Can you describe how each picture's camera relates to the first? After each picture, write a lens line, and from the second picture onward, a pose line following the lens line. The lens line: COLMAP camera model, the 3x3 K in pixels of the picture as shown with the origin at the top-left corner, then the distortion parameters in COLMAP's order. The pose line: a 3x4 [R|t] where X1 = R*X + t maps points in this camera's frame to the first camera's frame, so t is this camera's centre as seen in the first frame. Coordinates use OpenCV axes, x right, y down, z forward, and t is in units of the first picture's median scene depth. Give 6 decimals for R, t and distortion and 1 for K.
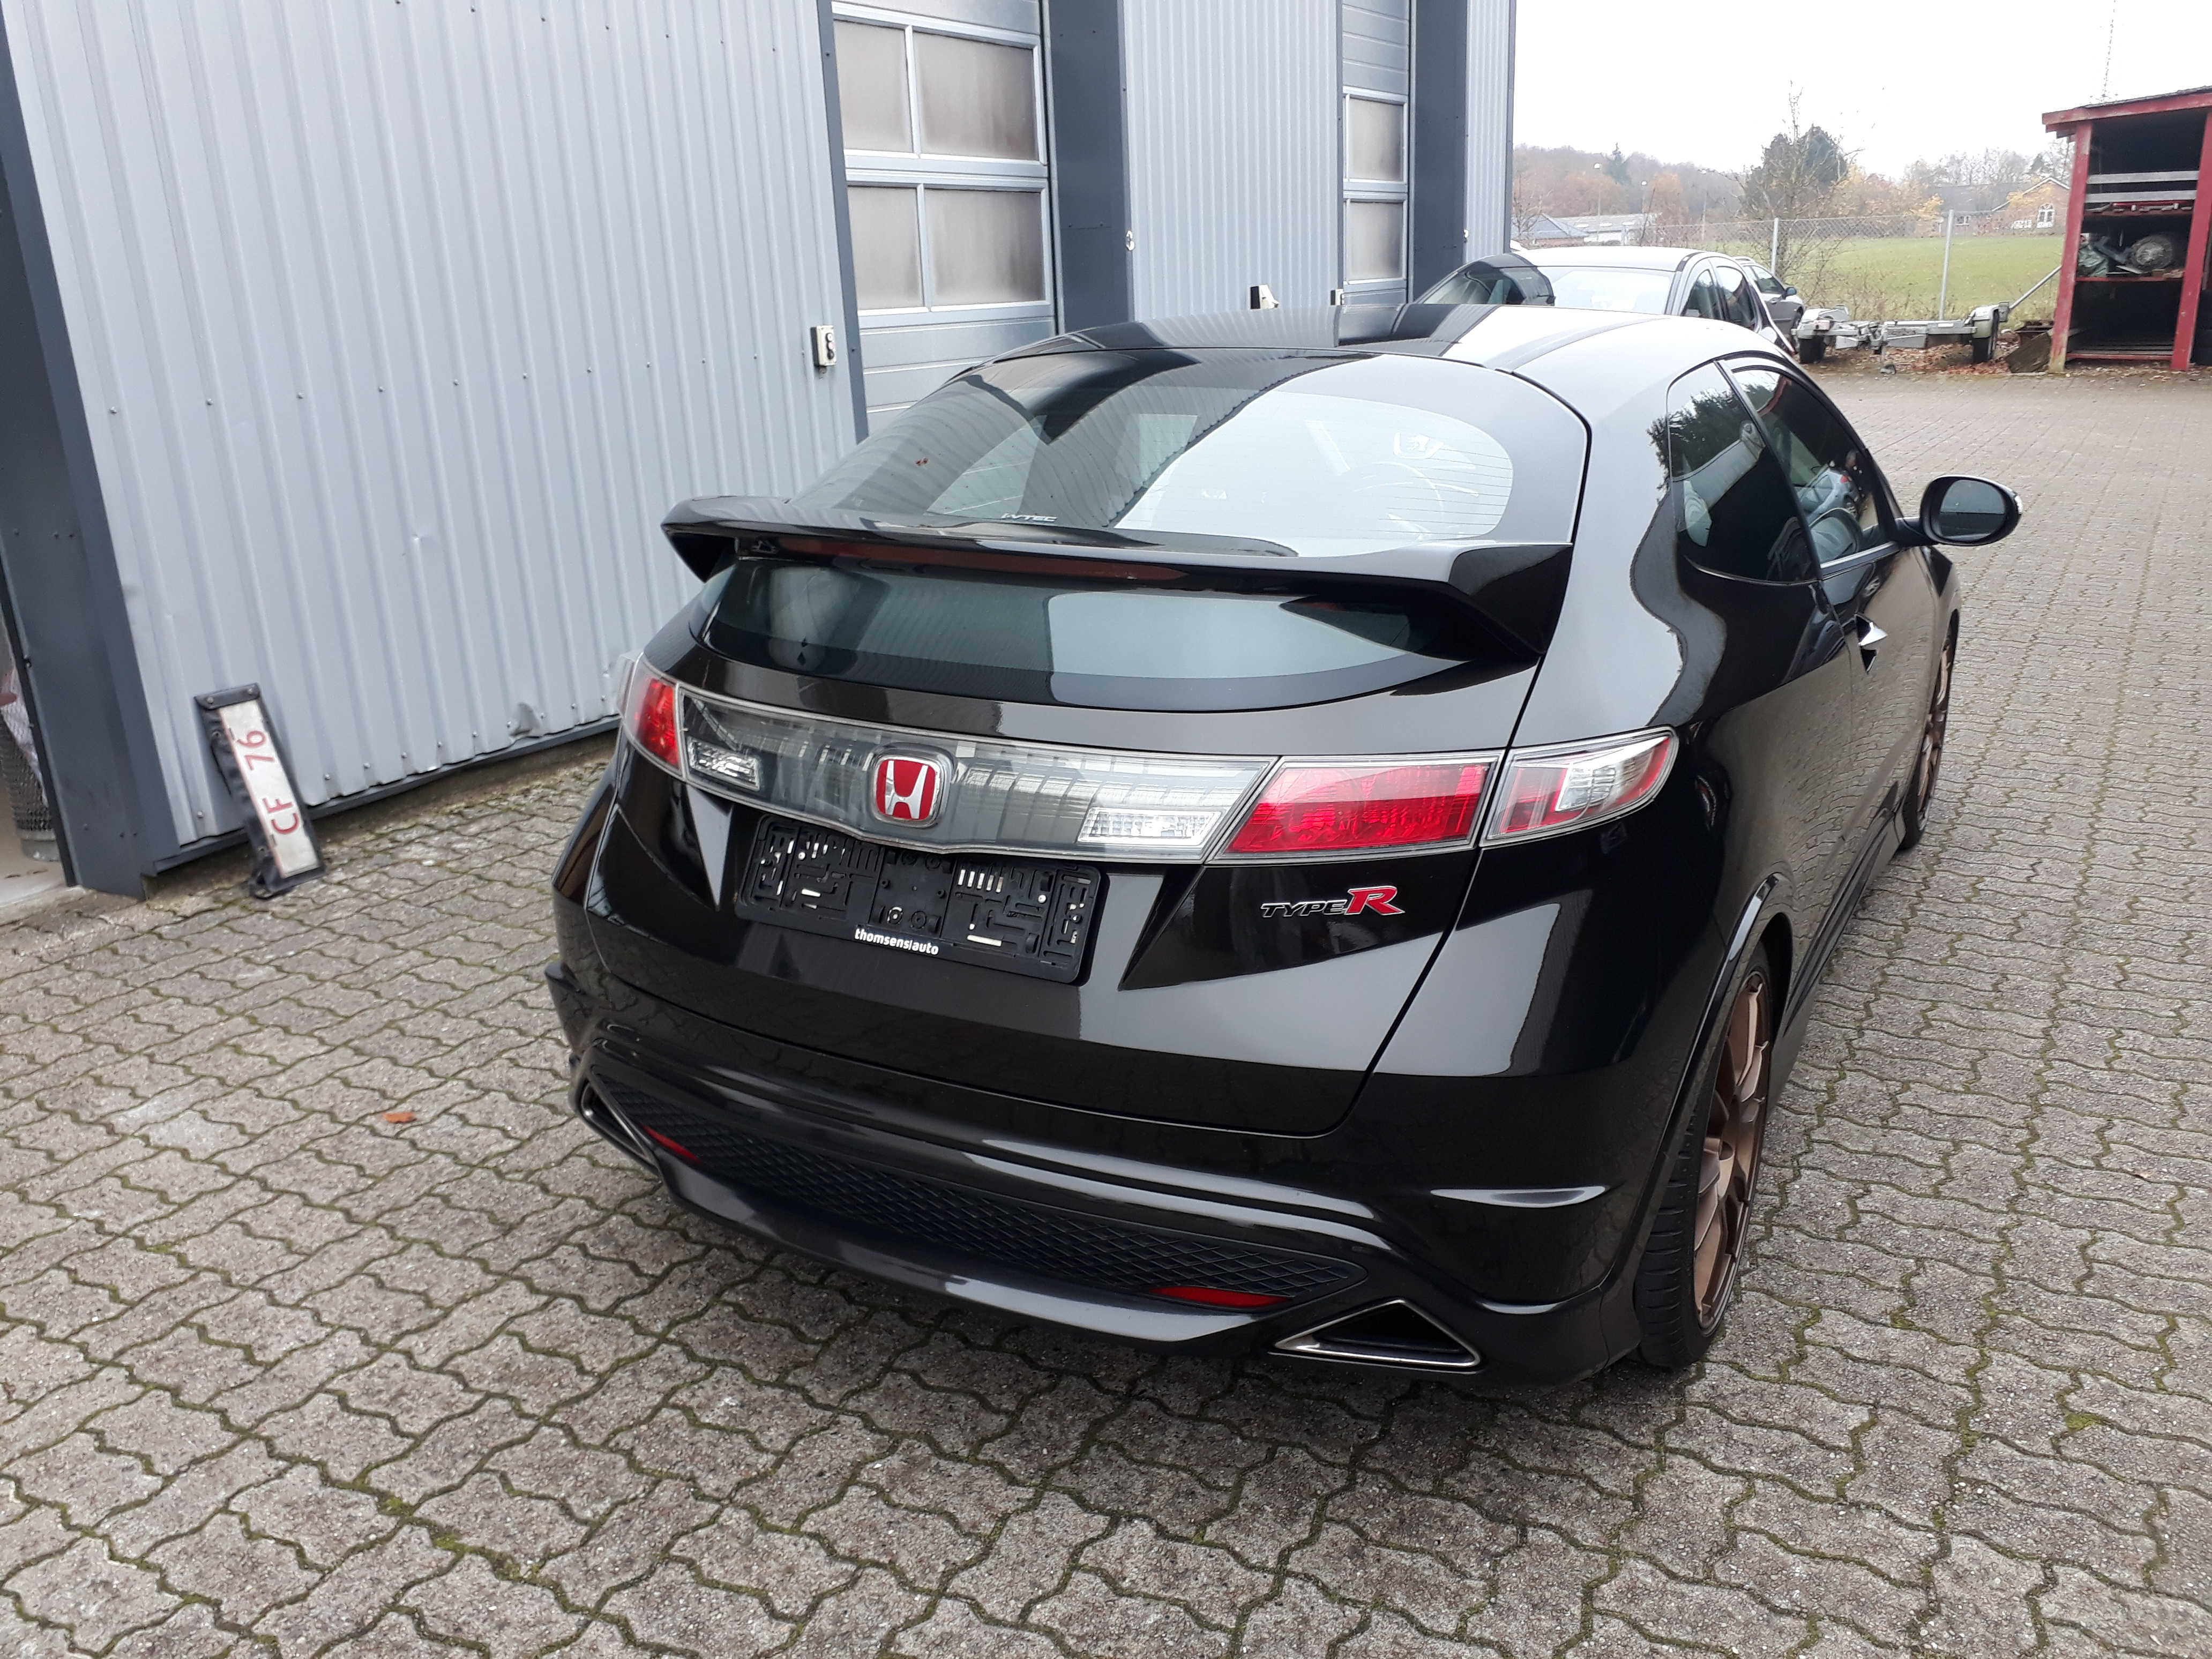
lens RADIAL K [[1846.3, 0, 1114.0], [0, 1846.3, 826.5], [0, 0, 1]] dist [-0.007494, -0.006639]
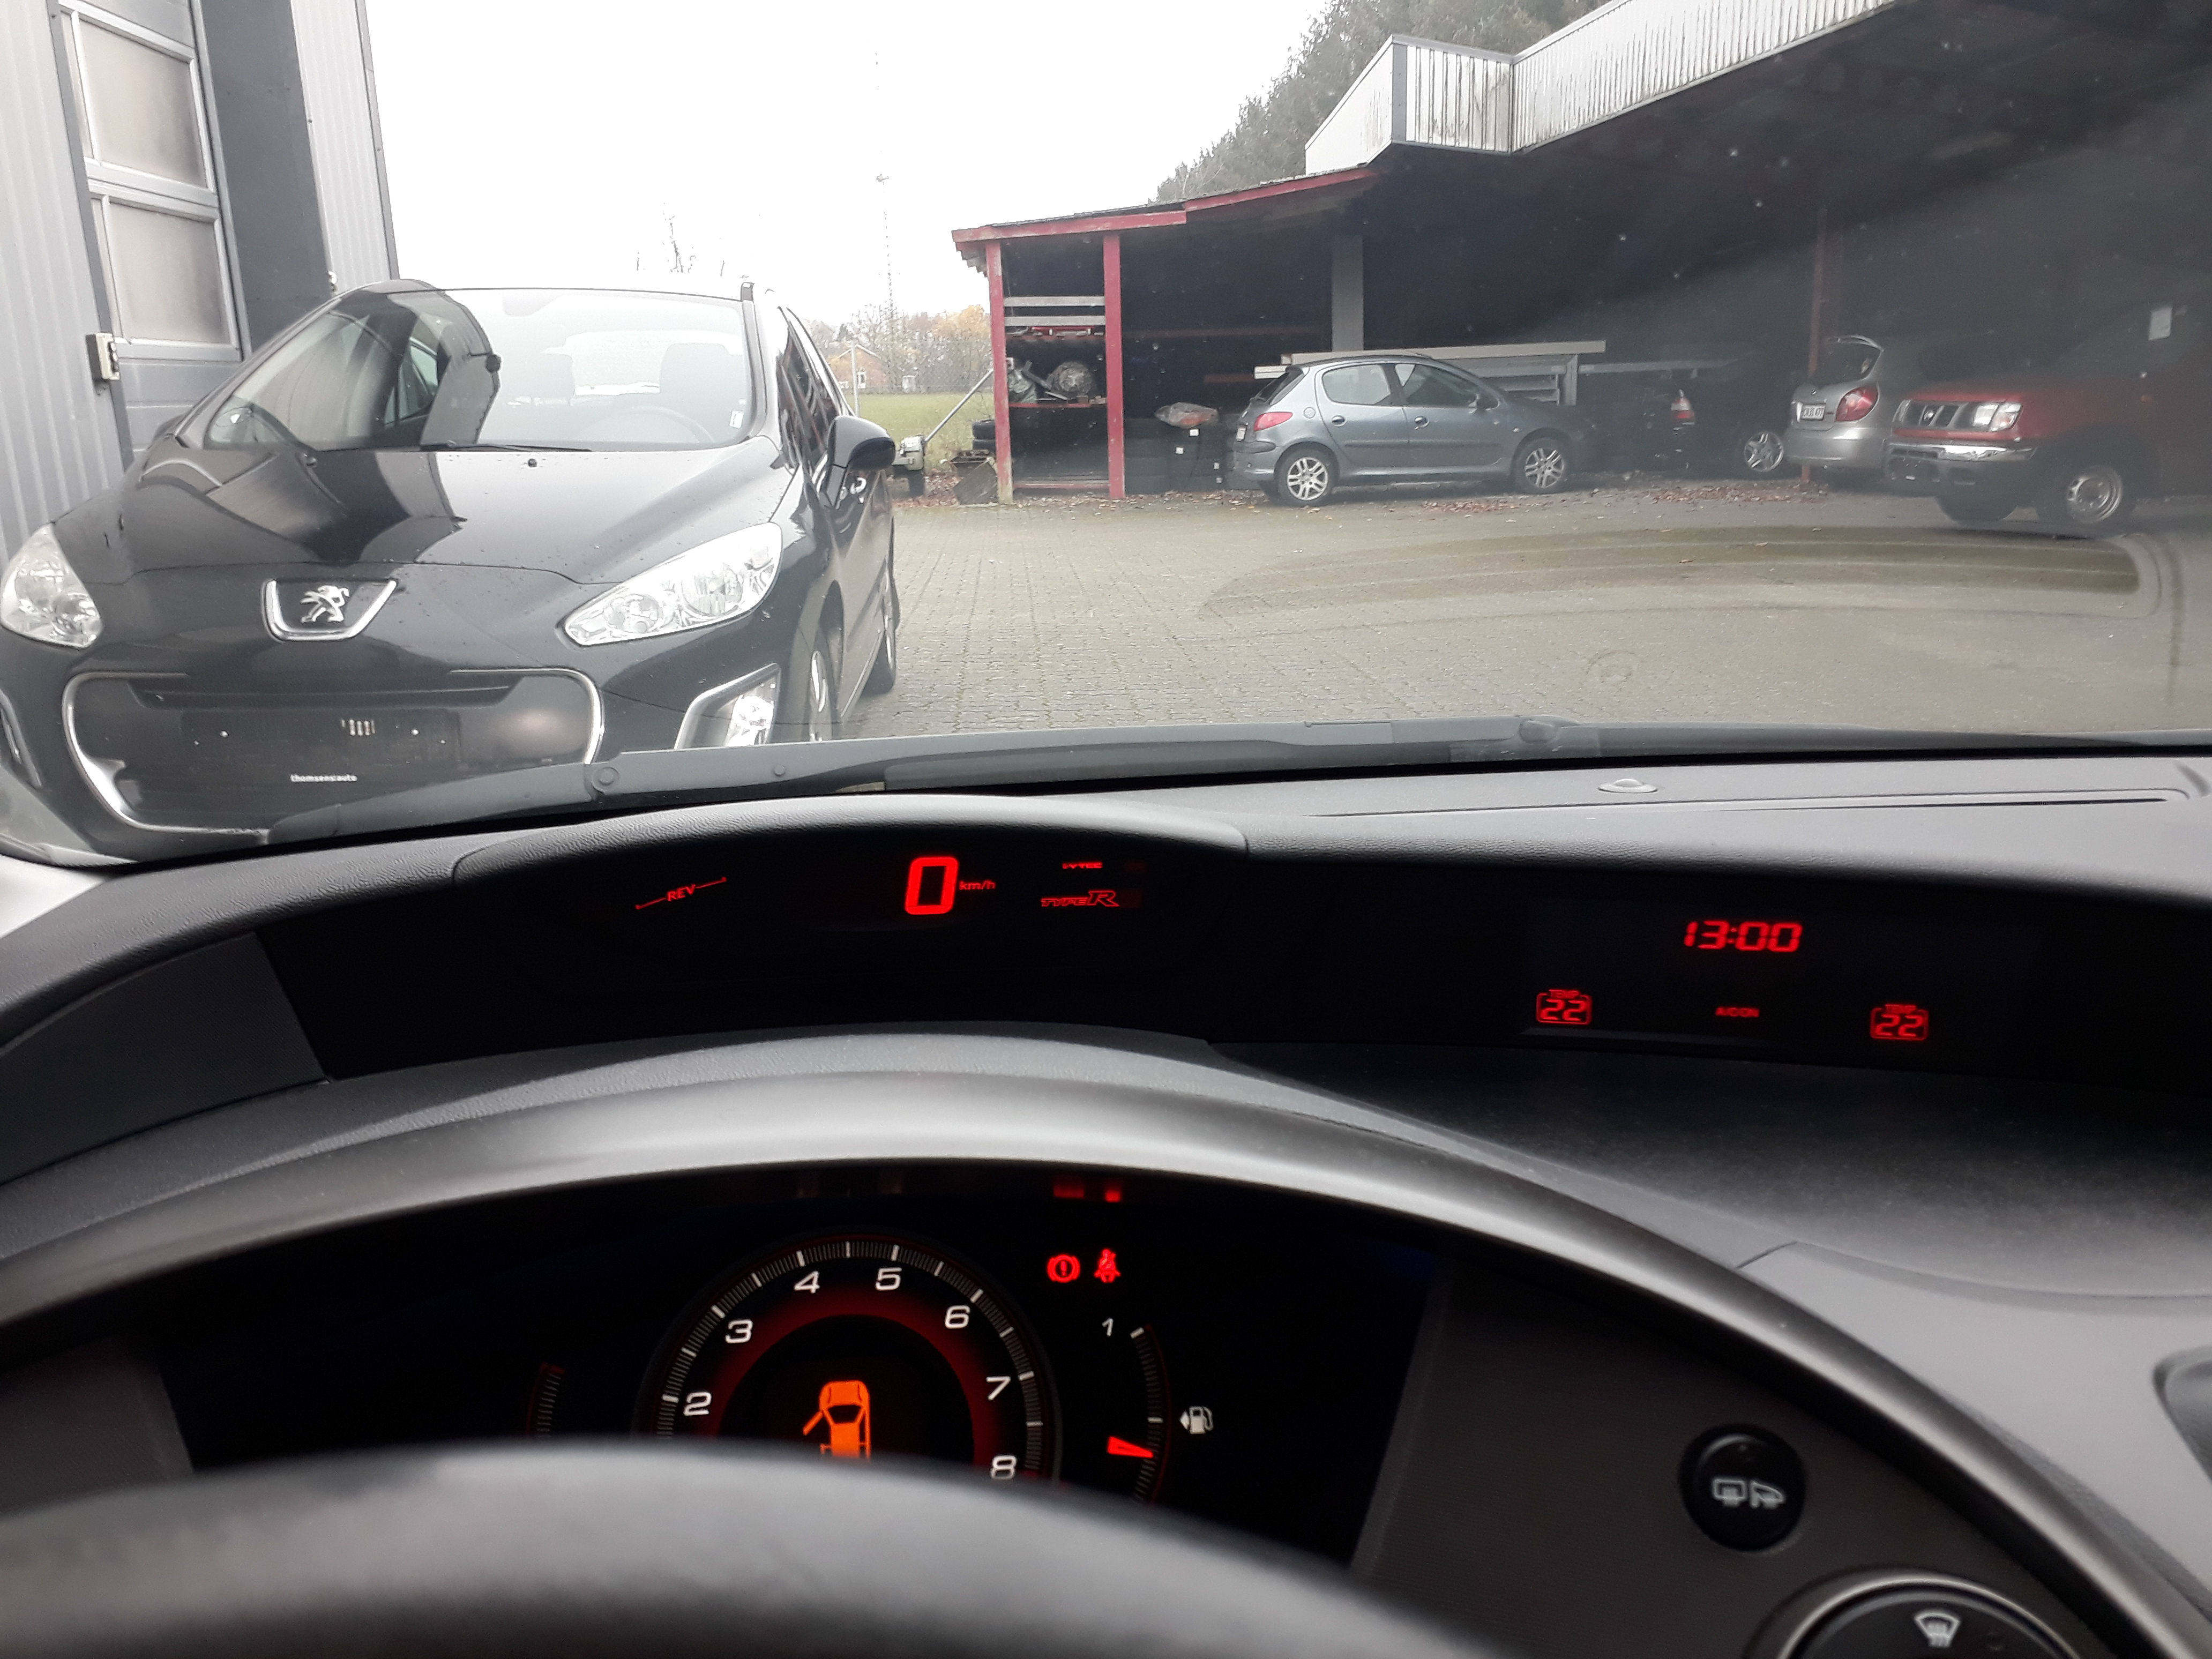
lens RADIAL K [[1846.3, 0, 1114.0], [0, 1846.3, 826.5], [0, 0, 1]] dist [-0.007494, -0.006639]
pose [[0.829169, -0.108887, 0.548291, 0.029457], [0.153823, 0.987423, -0.036527, -0.043629], [-0.537418, 0.114627, 0.835490, 0.212522]]
